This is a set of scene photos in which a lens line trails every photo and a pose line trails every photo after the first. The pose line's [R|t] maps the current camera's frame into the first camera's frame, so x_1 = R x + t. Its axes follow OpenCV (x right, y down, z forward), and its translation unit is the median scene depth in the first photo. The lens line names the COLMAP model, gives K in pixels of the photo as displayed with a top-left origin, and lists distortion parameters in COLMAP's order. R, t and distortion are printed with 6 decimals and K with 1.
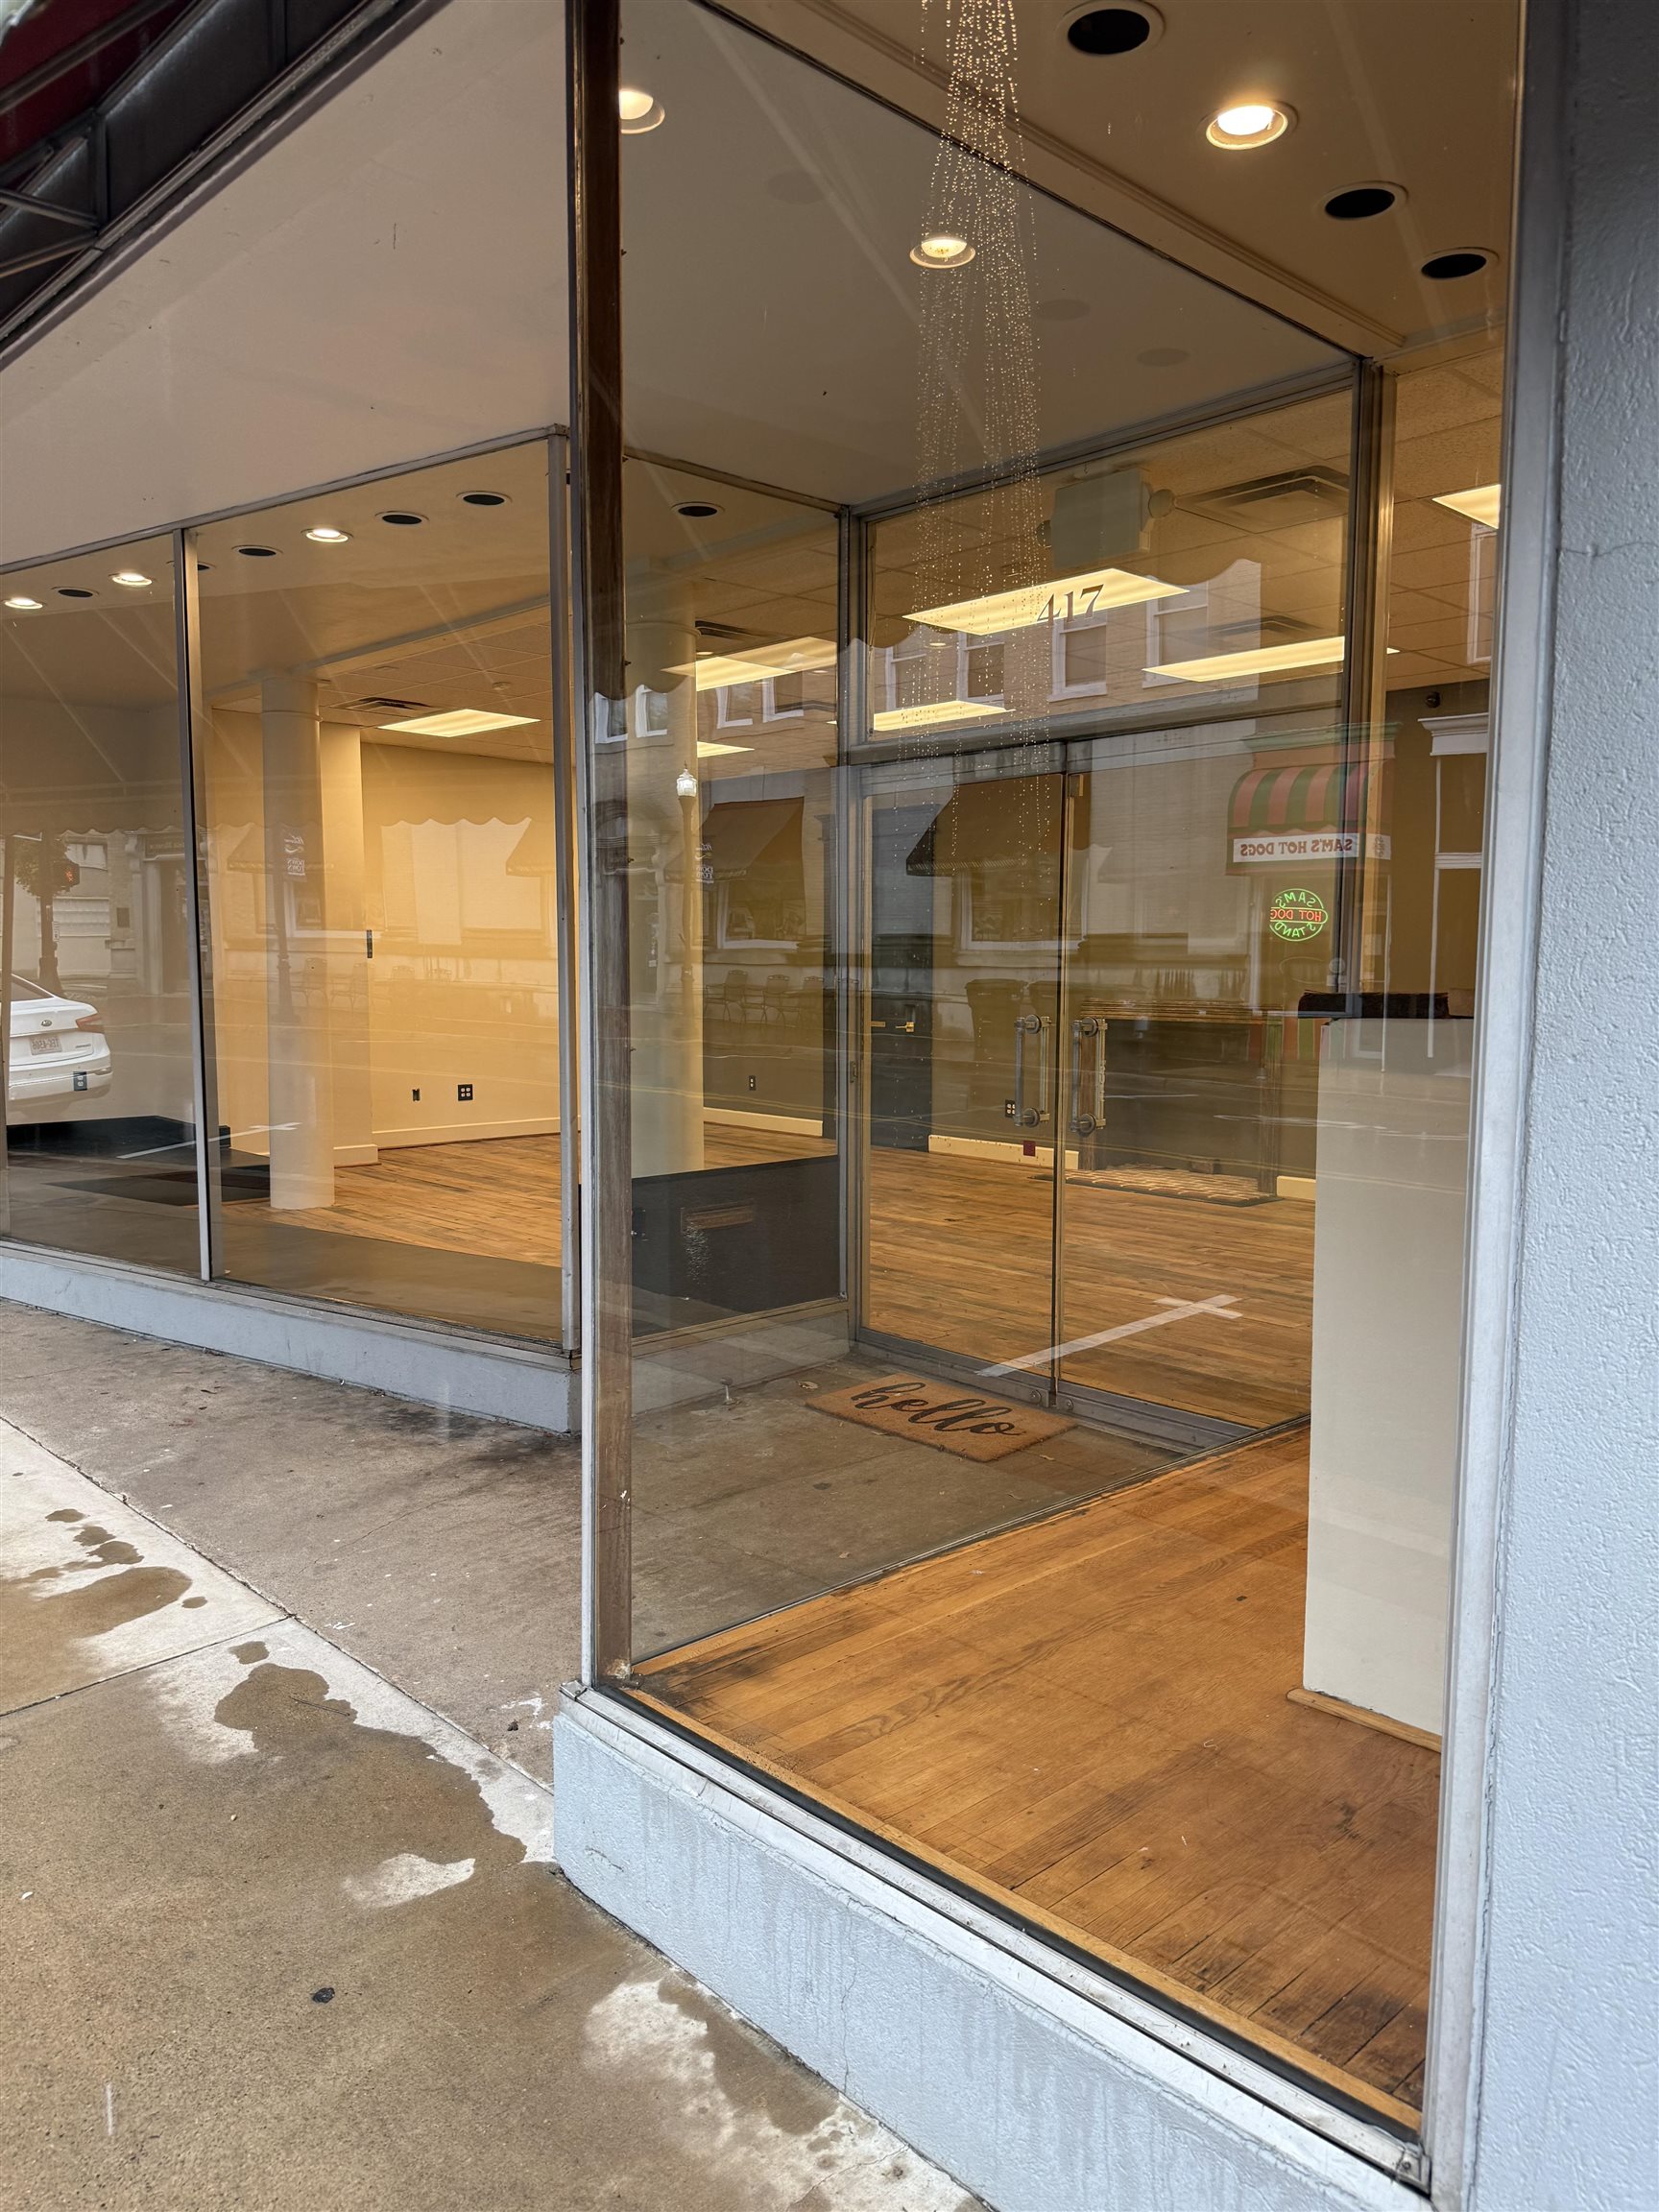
lens RADIAL K [[1570.7, 0, 824.9], [0, 1570.7, 1107.5], [0, 0, 1]] dist [0.084336, -0.006629]
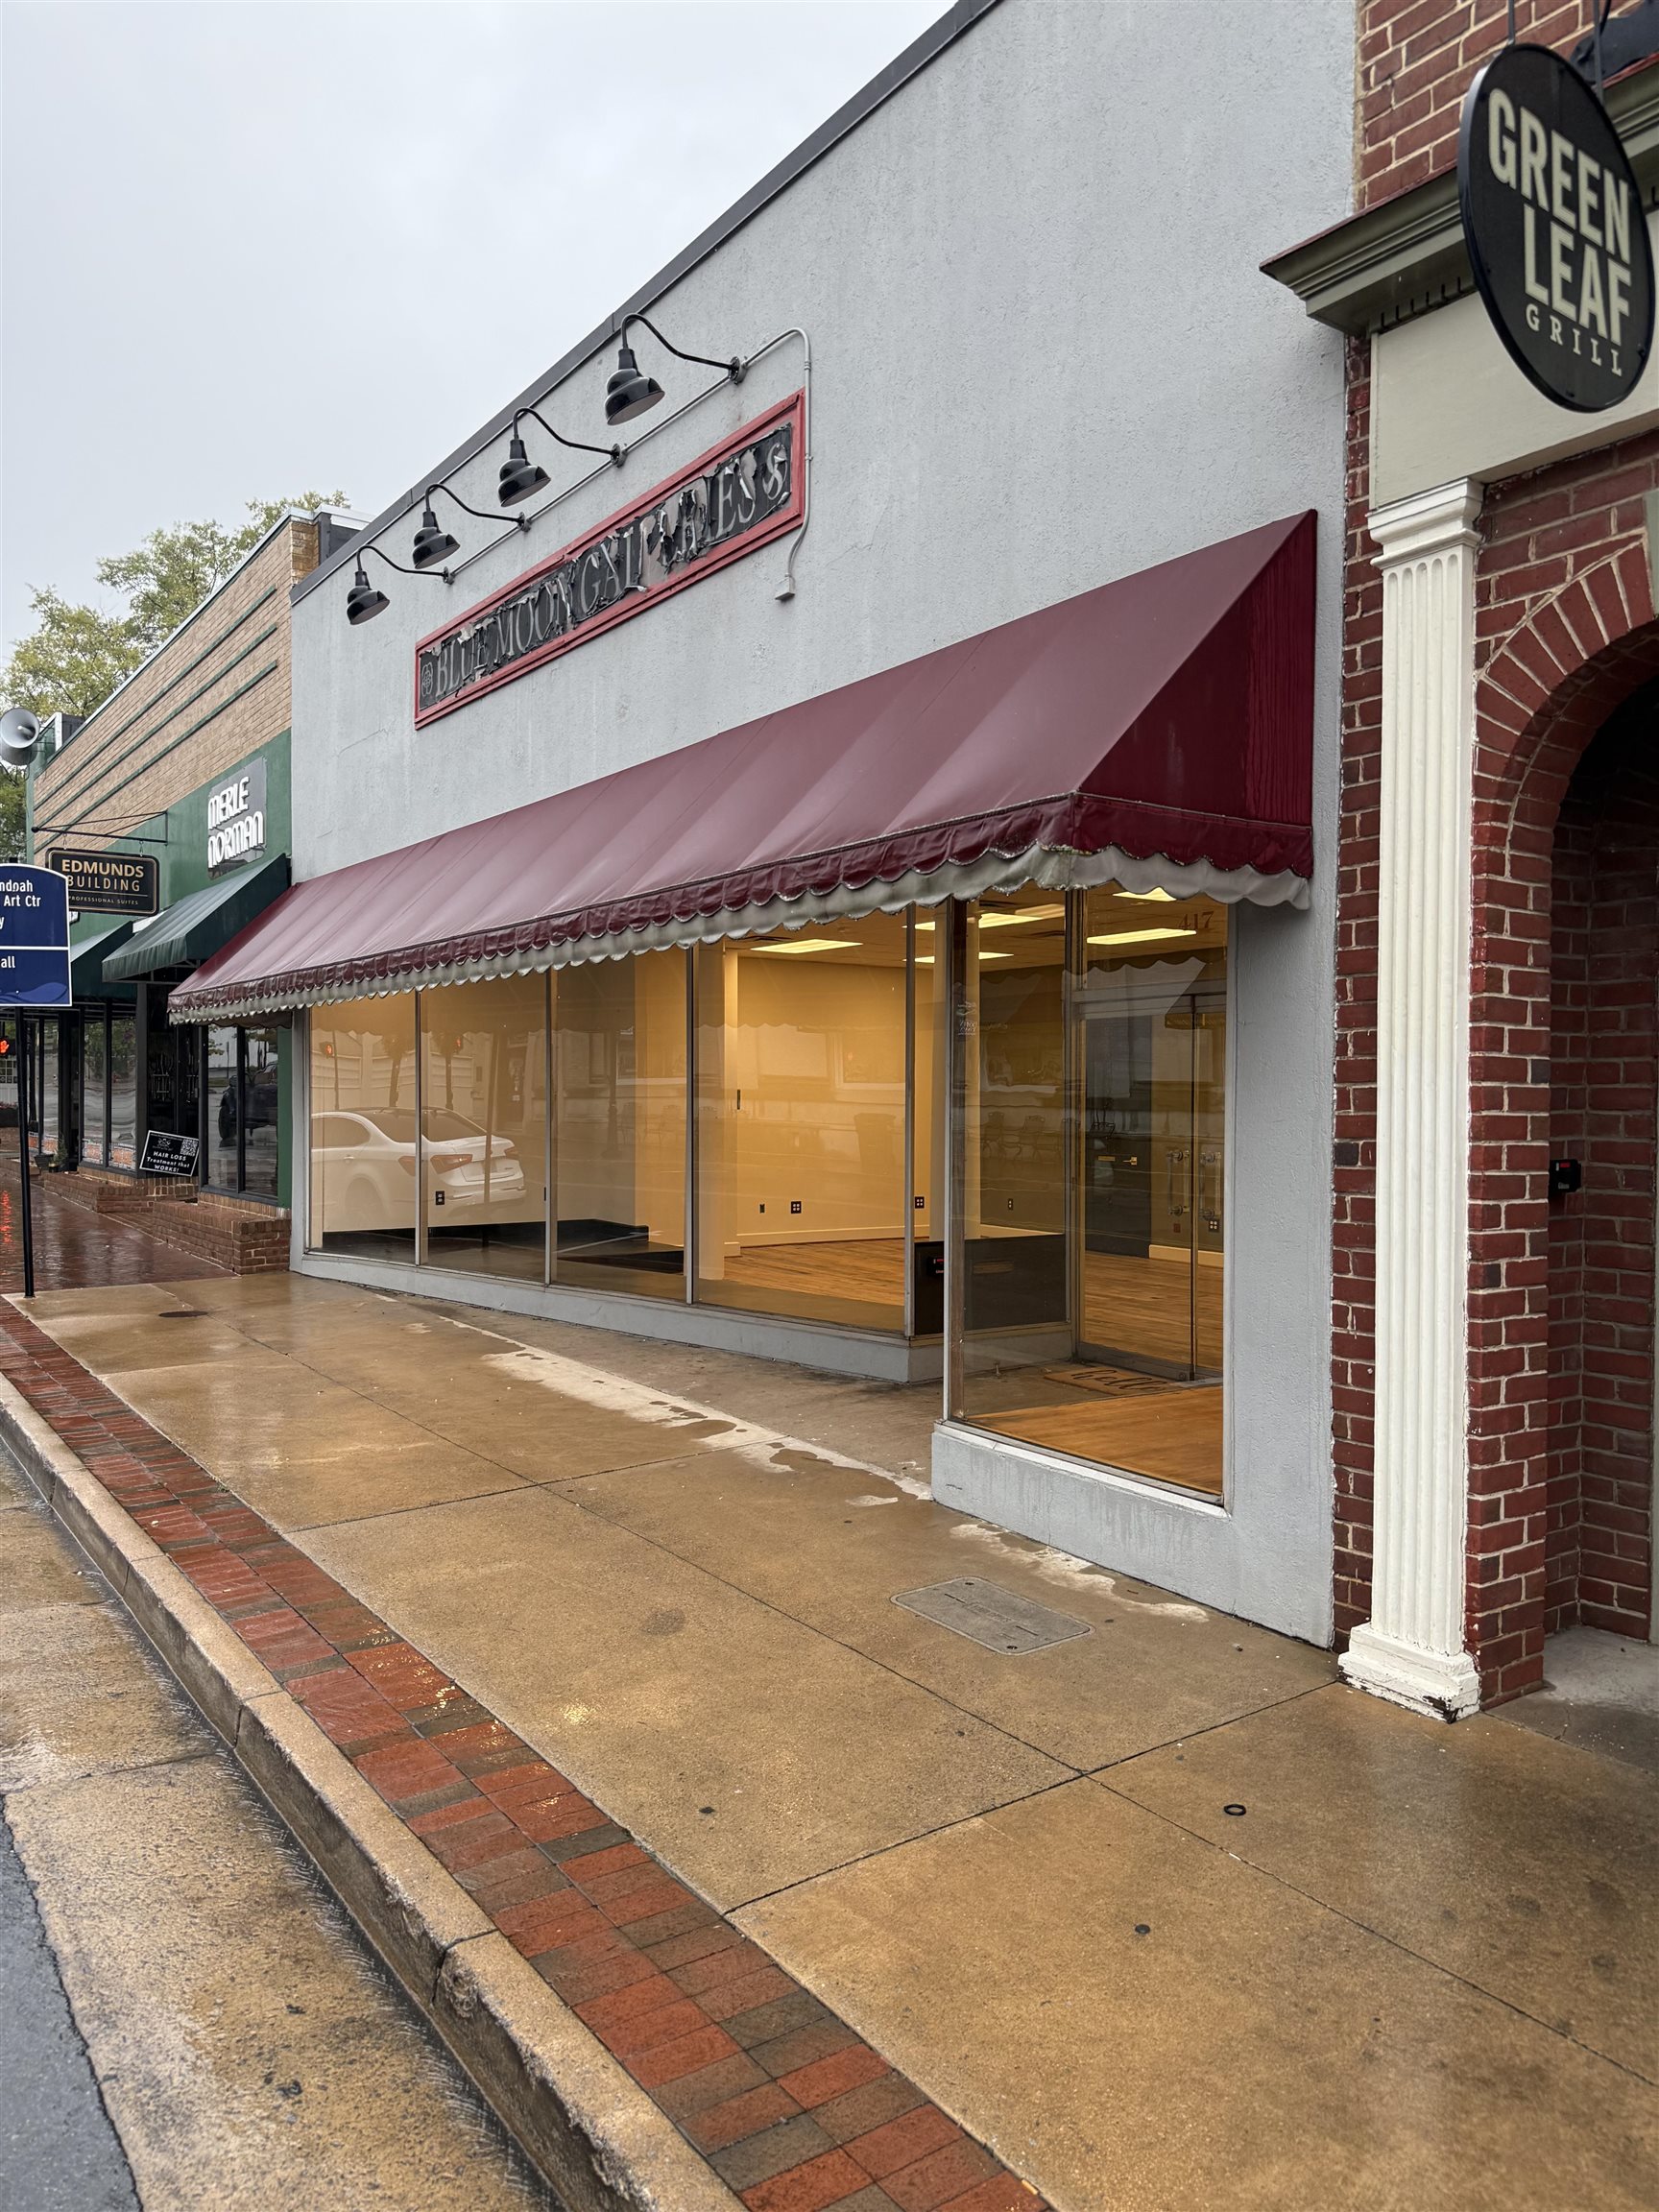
lens RADIAL K [[1570.7, 0, 828.0], [0, 1570.7, 1110.5], [0, 0, 1]] dist [0.084336, -0.006629]
pose [[0.987083, 0.003570, -0.160169, 0.029644], [-0.017326, 0.996267, -0.084568, 0.049873], [0.159269, 0.086251, 0.983460, -0.744367]]
